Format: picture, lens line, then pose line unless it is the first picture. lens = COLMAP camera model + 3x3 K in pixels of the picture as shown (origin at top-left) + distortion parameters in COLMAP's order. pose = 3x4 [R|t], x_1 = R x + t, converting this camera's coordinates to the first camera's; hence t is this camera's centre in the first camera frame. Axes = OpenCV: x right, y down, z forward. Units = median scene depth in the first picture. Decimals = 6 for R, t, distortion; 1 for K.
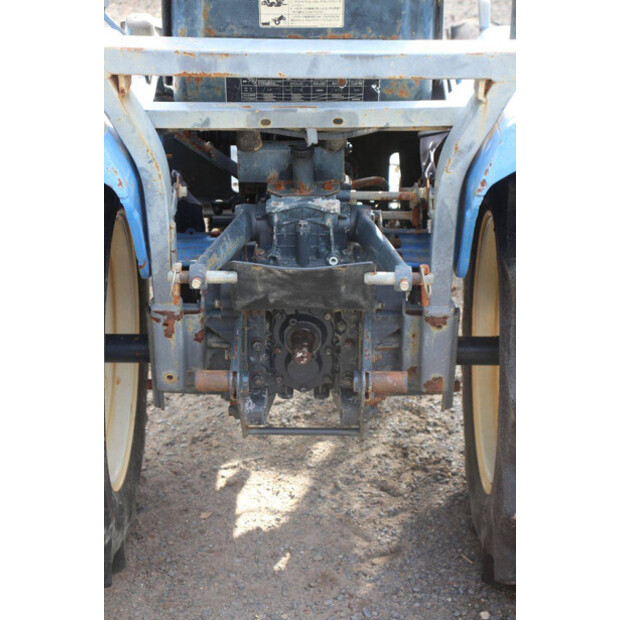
lens RADIAL K [[1431.8, 0, 310.0], [0, 1431.8, 310.0], [0, 0, 1]] dist [0.344772, 0.412671]
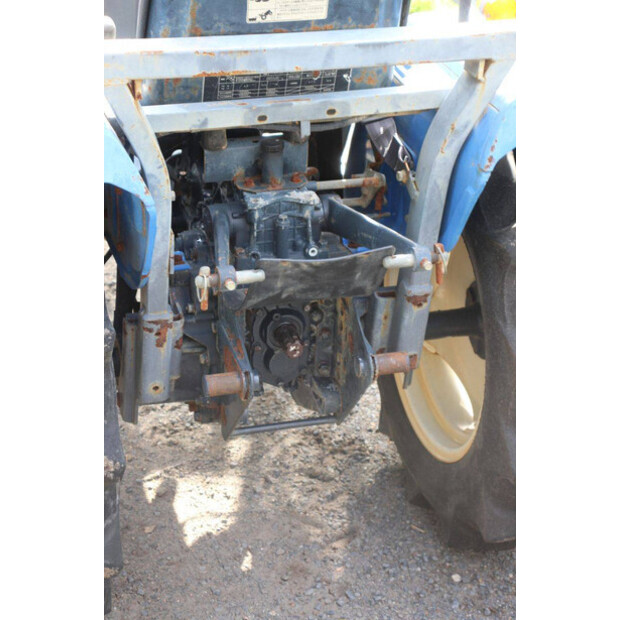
lens RADIAL K [[1431.8, 0, 310.0], [0, 1431.8, 310.0], [0, 0, 1]] dist [0.344772, 0.412671]
pose [[0.953319, -0.112215, 0.280340, -0.273409], [0.112327, 0.993547, 0.015722, -0.009797], [-0.280295, 0.016502, 0.959772, 0.034142]]
